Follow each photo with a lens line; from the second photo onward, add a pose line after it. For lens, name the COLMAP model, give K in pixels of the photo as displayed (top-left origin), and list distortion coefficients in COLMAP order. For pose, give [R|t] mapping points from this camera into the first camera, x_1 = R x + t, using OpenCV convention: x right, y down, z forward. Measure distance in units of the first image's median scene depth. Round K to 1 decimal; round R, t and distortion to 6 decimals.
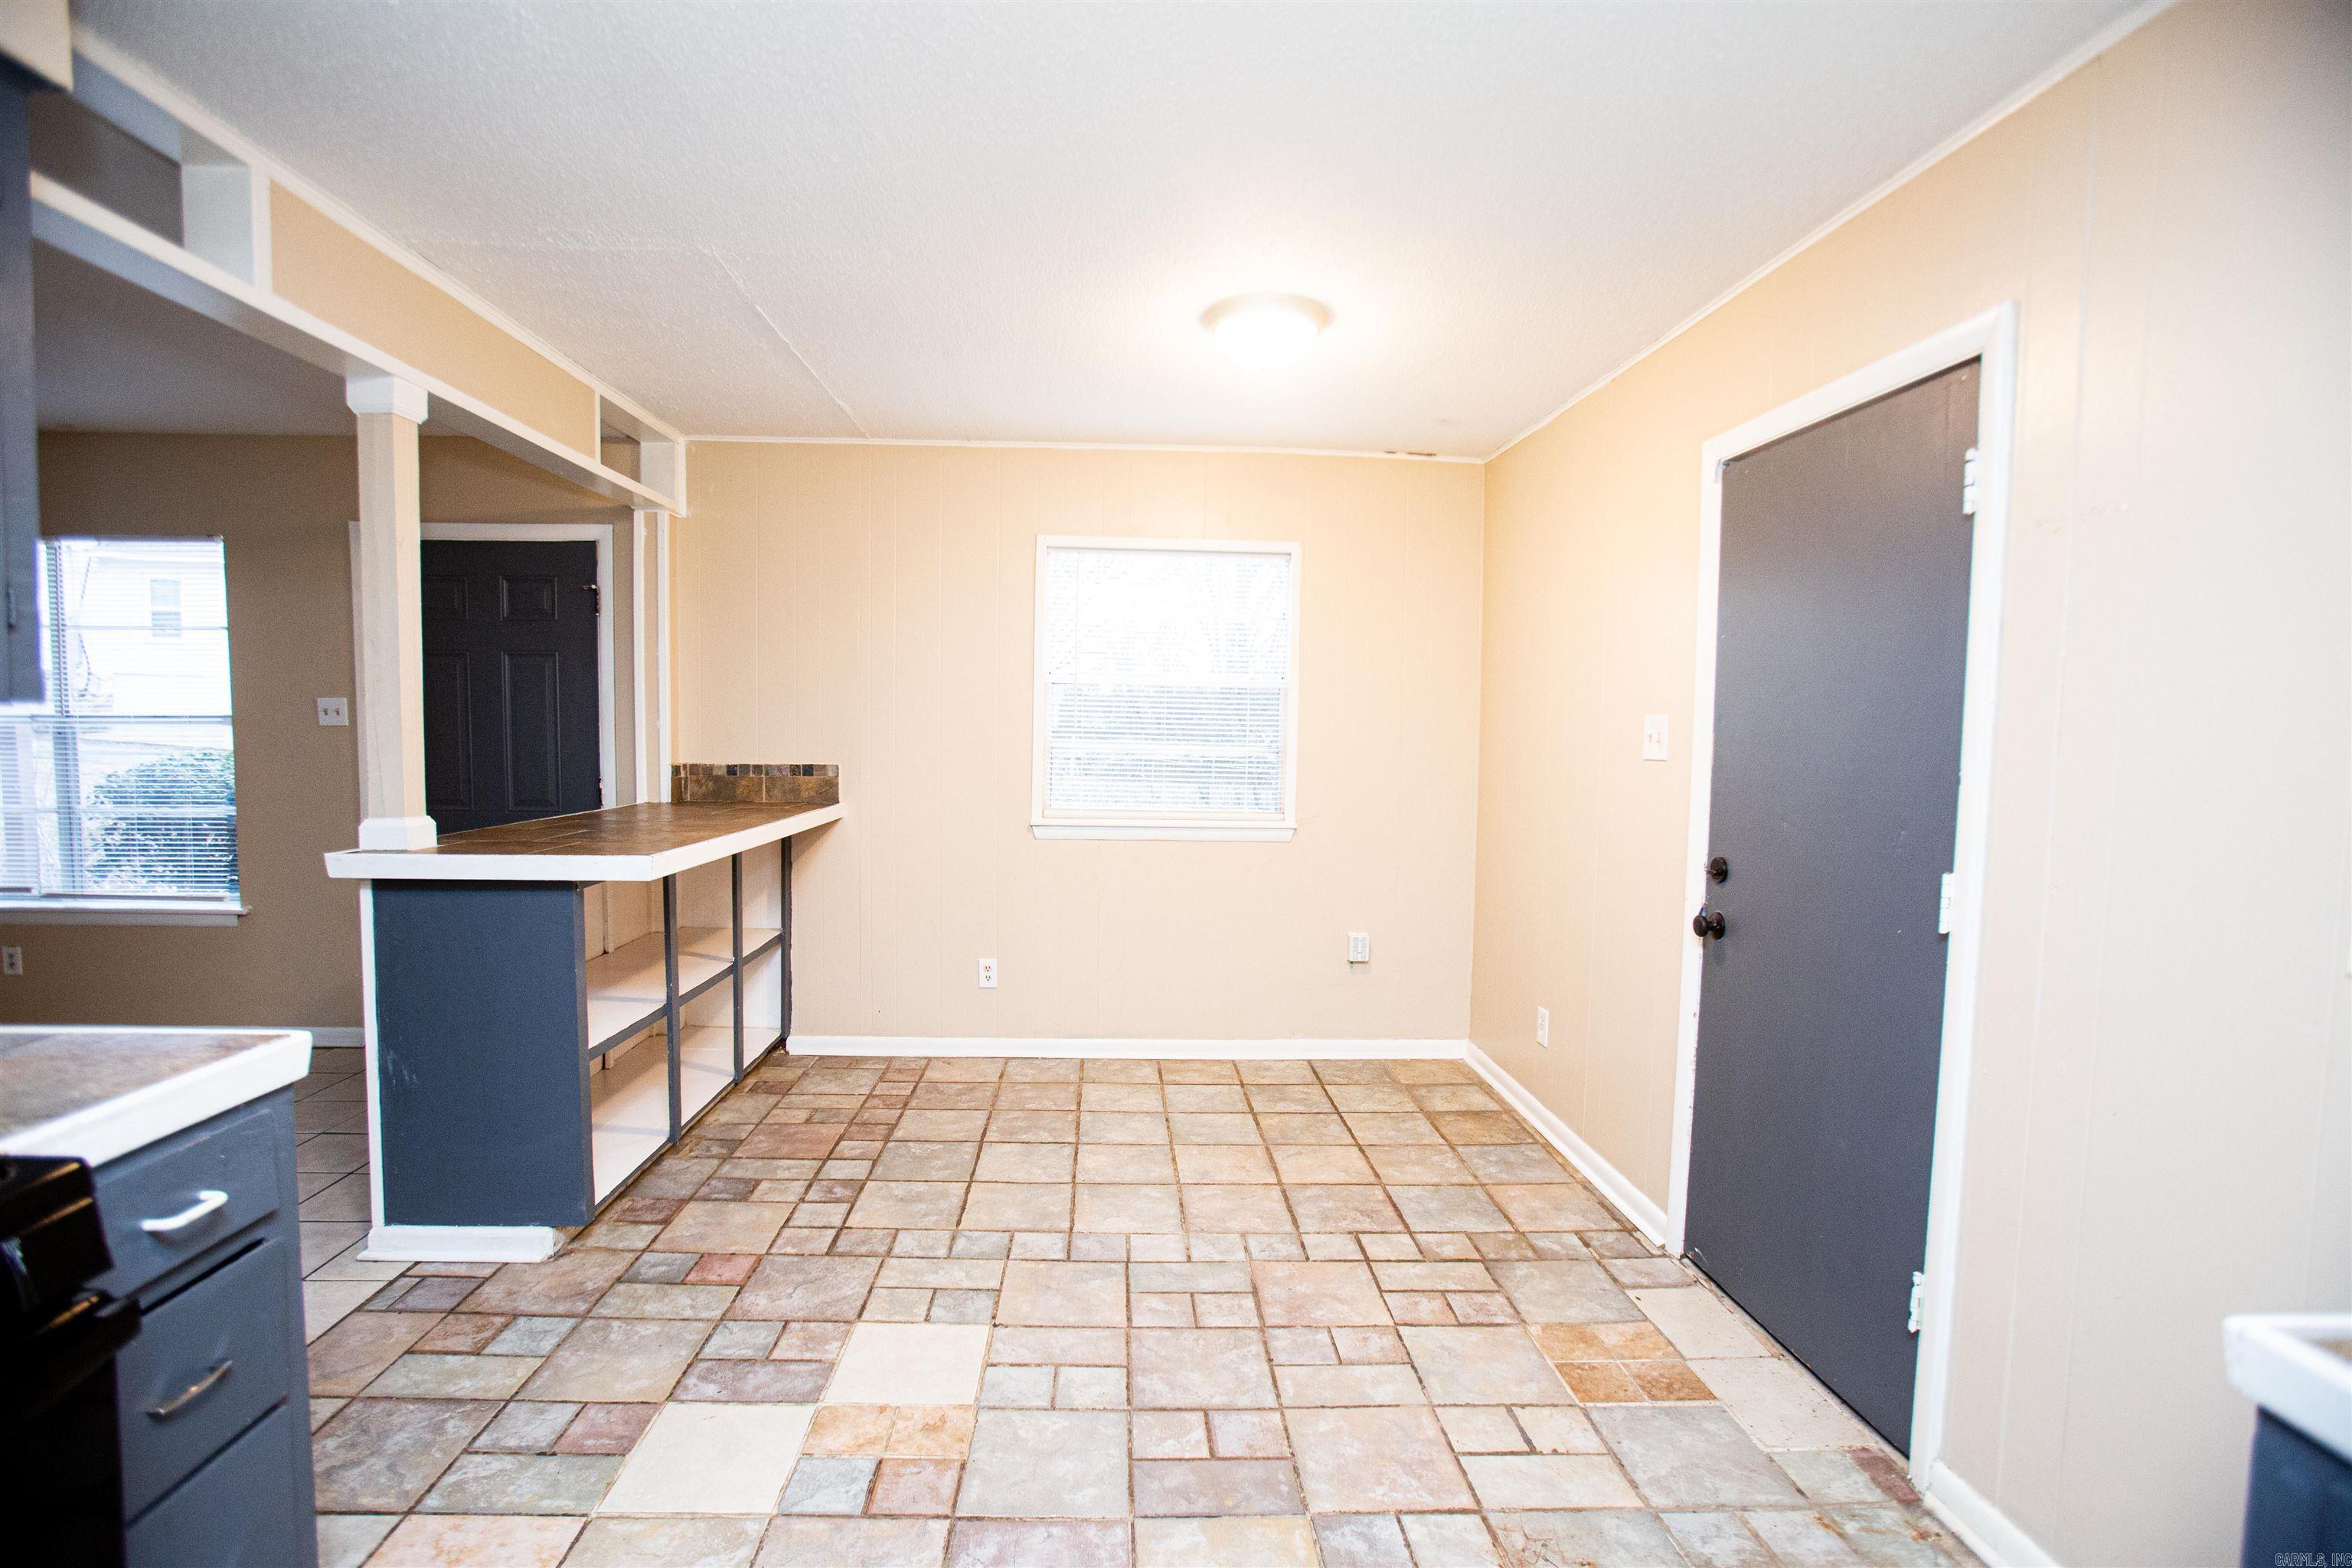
lens RADIAL K [[1087.7, 0, 1154.5], [0, 1087.7, 795.4], [0, 0, 1]] dist [-0.067568, 0.024852]
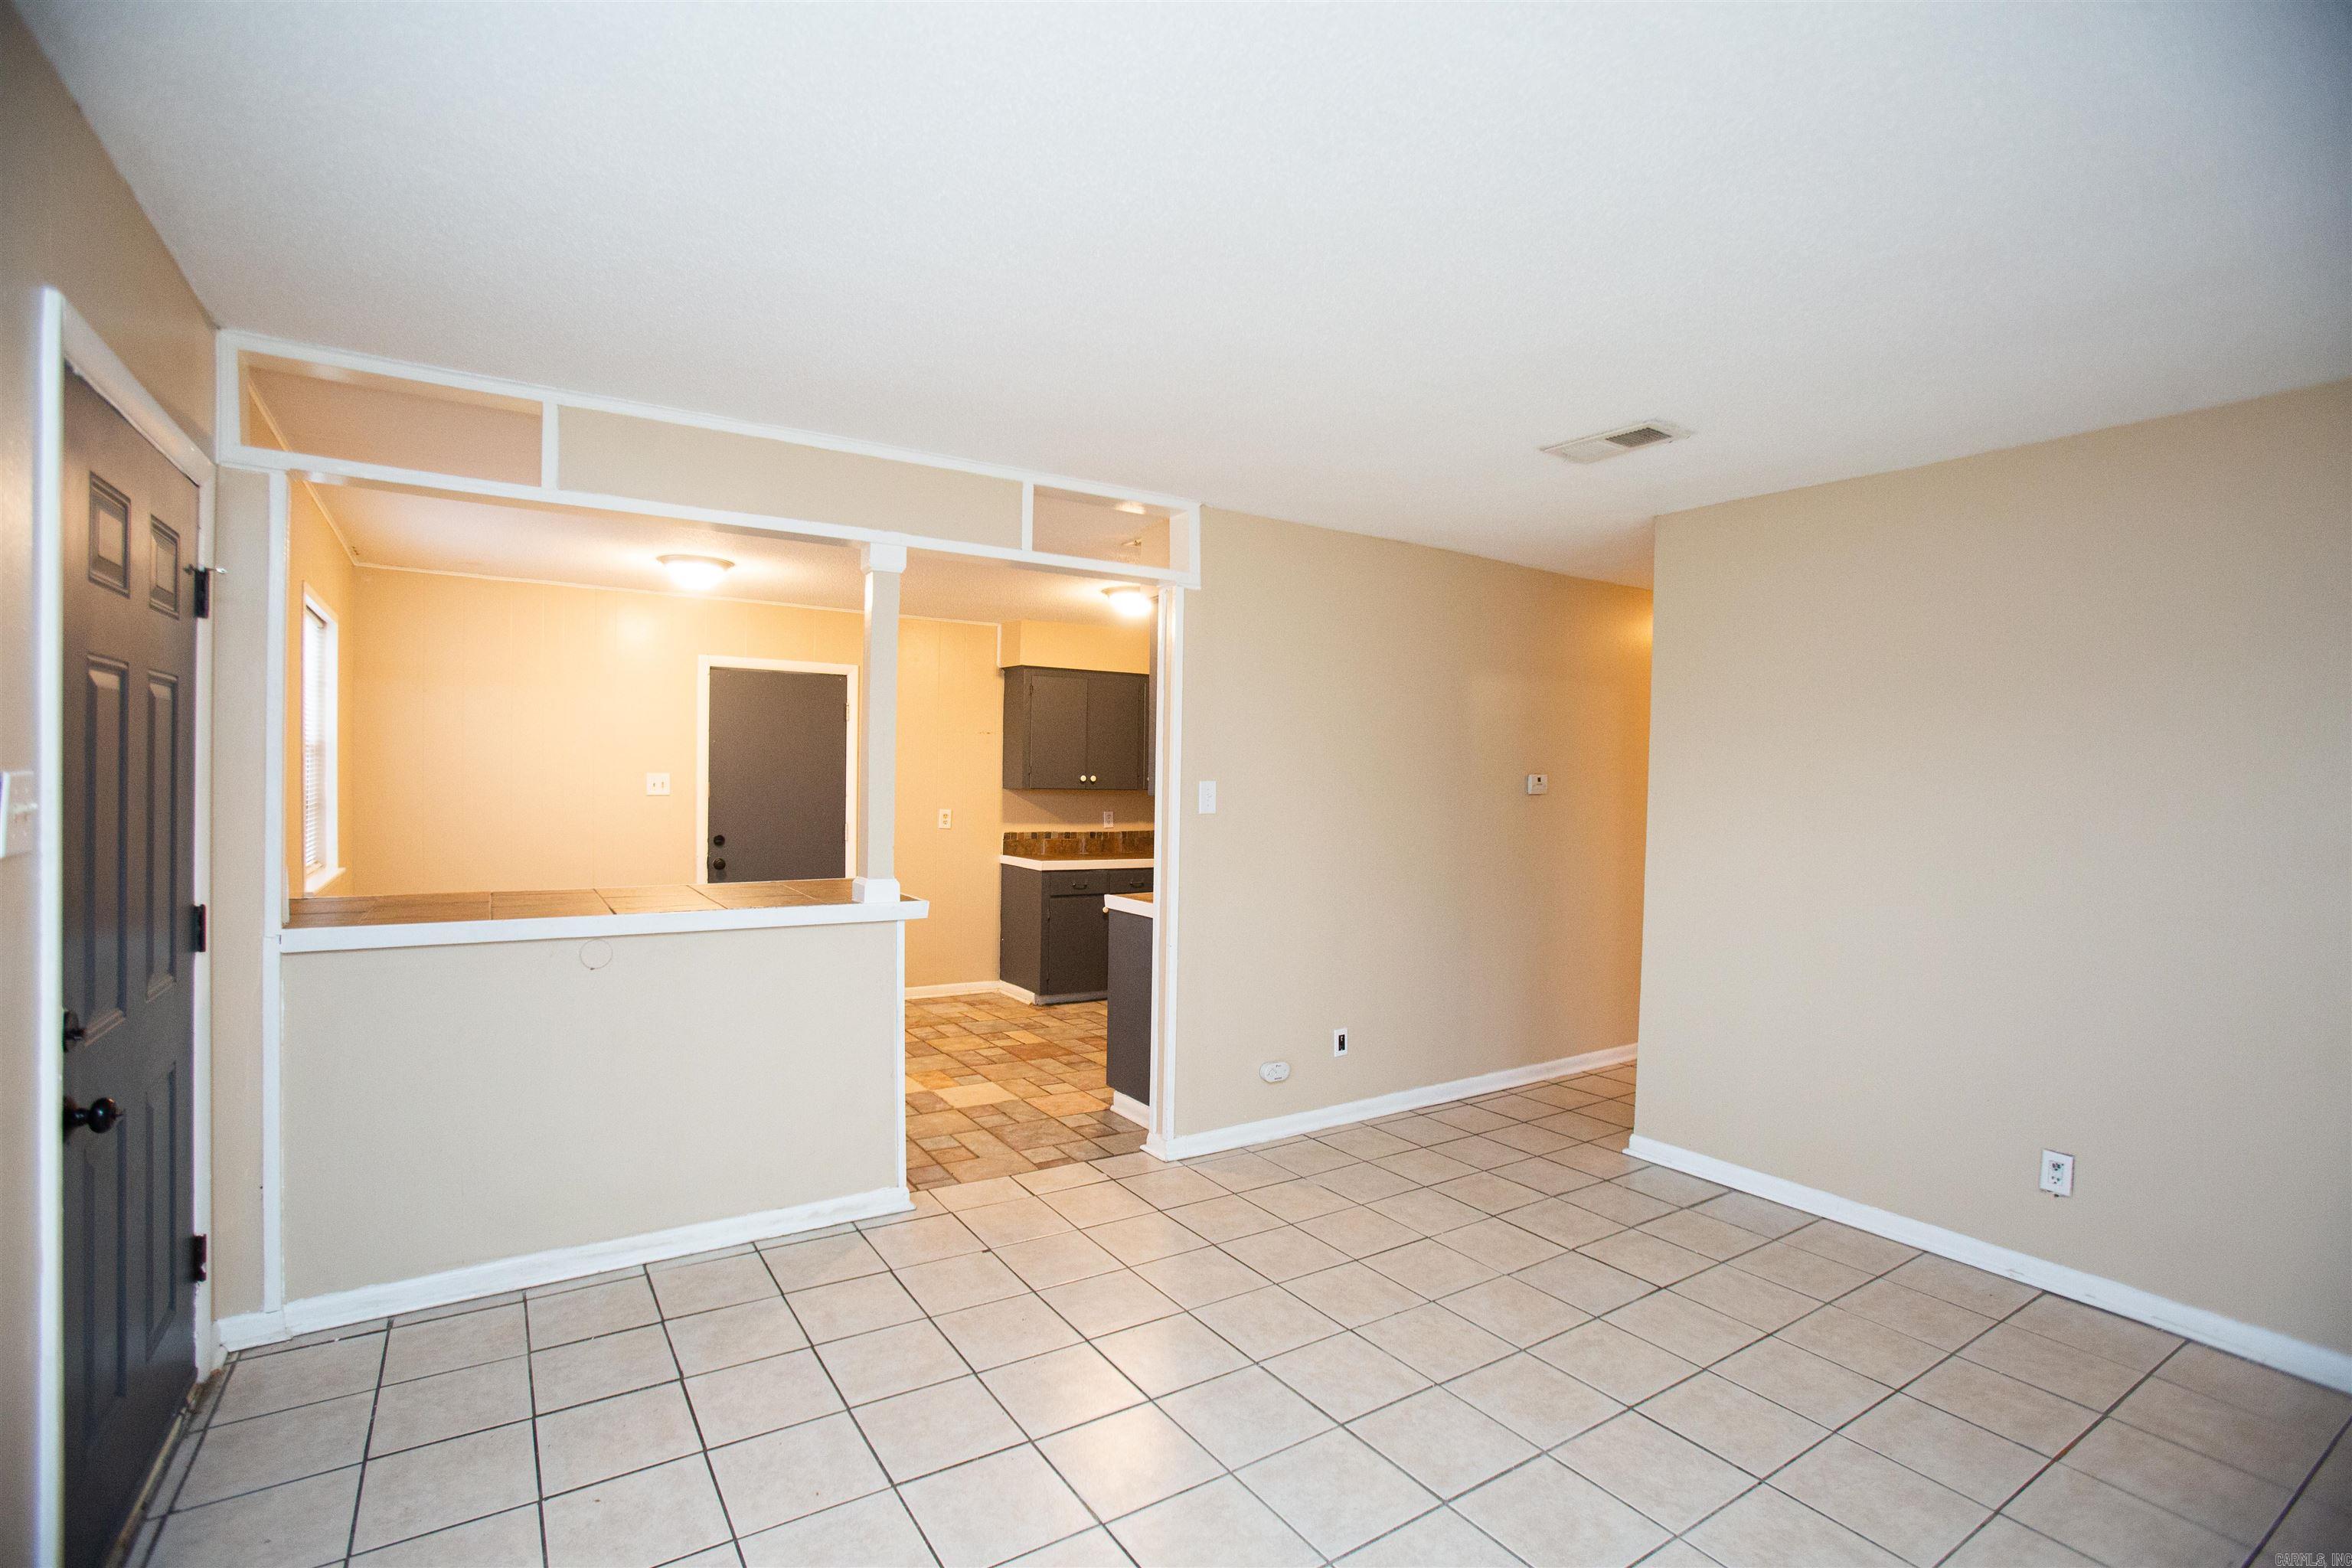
lens RADIAL K [[1087.7, 0, 1154.5], [0, 1087.7, 795.4], [0, 0, 1]] dist [-0.067568, 0.024852]
pose [[-0.500117, -0.036871, 0.865172, -1.993797], [0.029406, 0.997794, 0.059521, -0.140144], [-0.865458, 0.055209, -0.497930, 1.340188]]
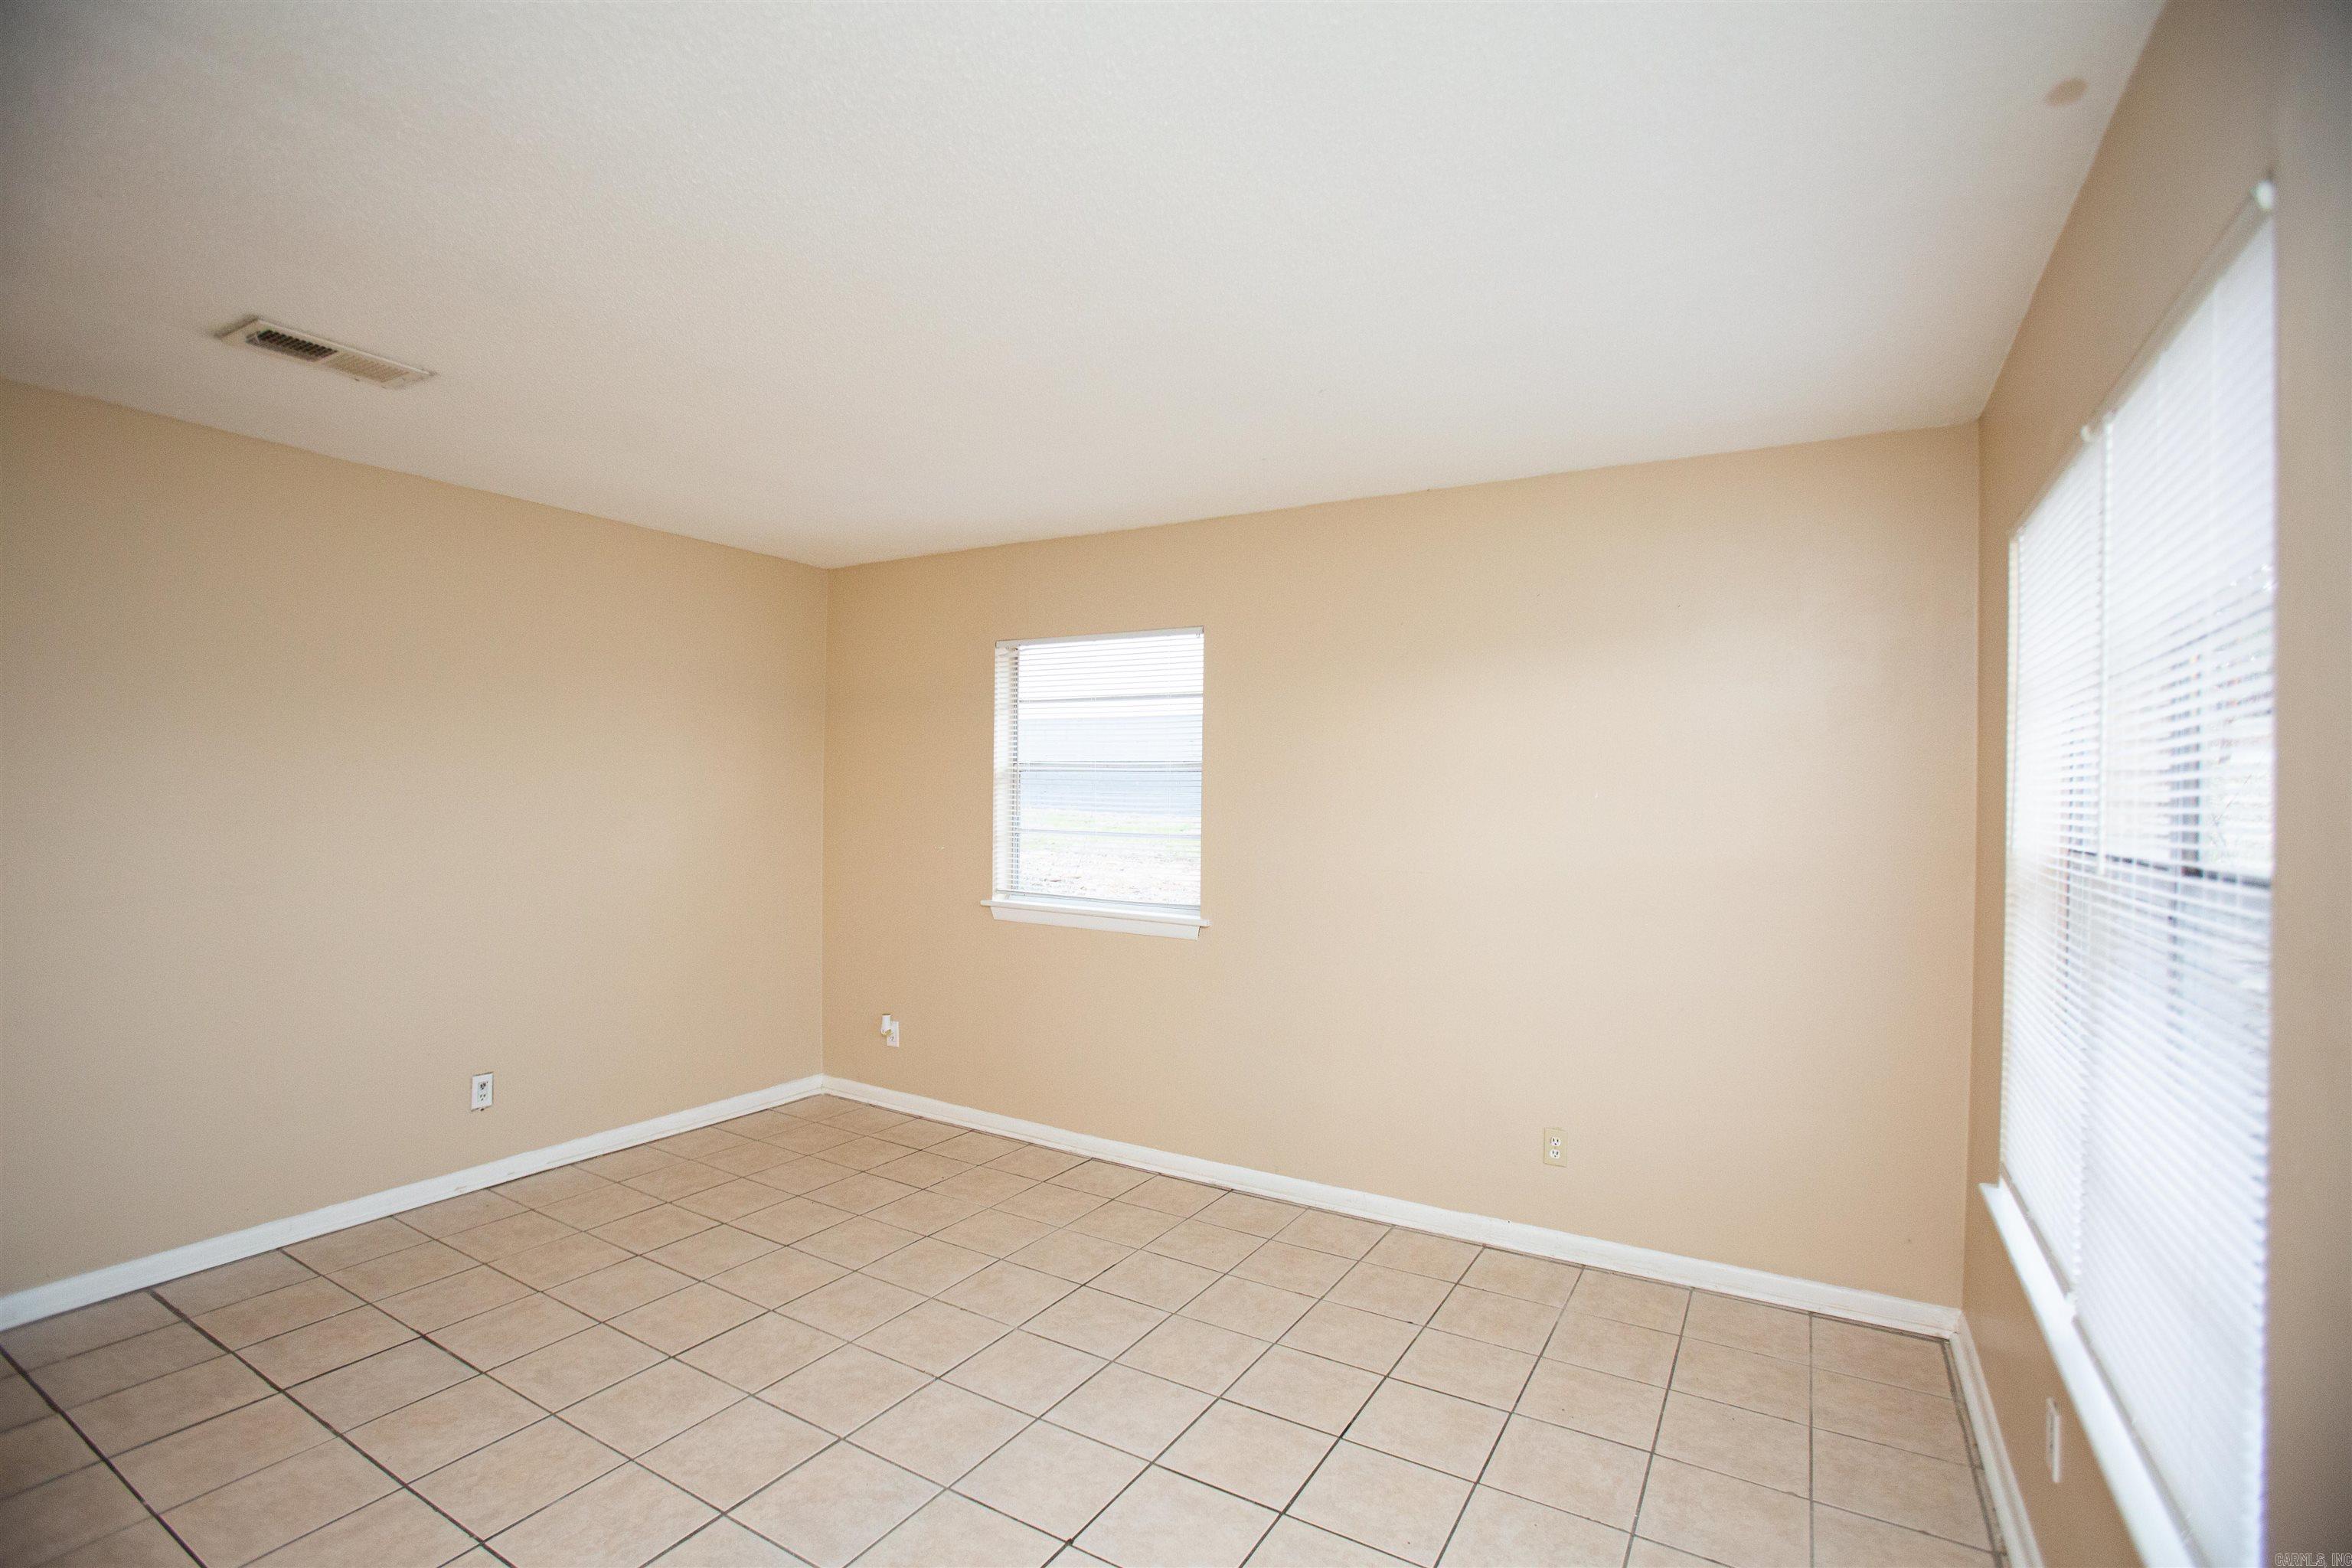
lens RADIAL K [[1086.0, 0, 1157.8], [0, 1086.0, 794.3], [0, 0, 1]] dist [-0.078304, 0.035252]
pose [[-0.552150, -0.013925, -0.833629, -0.856479], [-0.073855, 0.996747, 0.032267, -0.147519], [0.830467, 0.079384, -0.551382, 1.454609]]
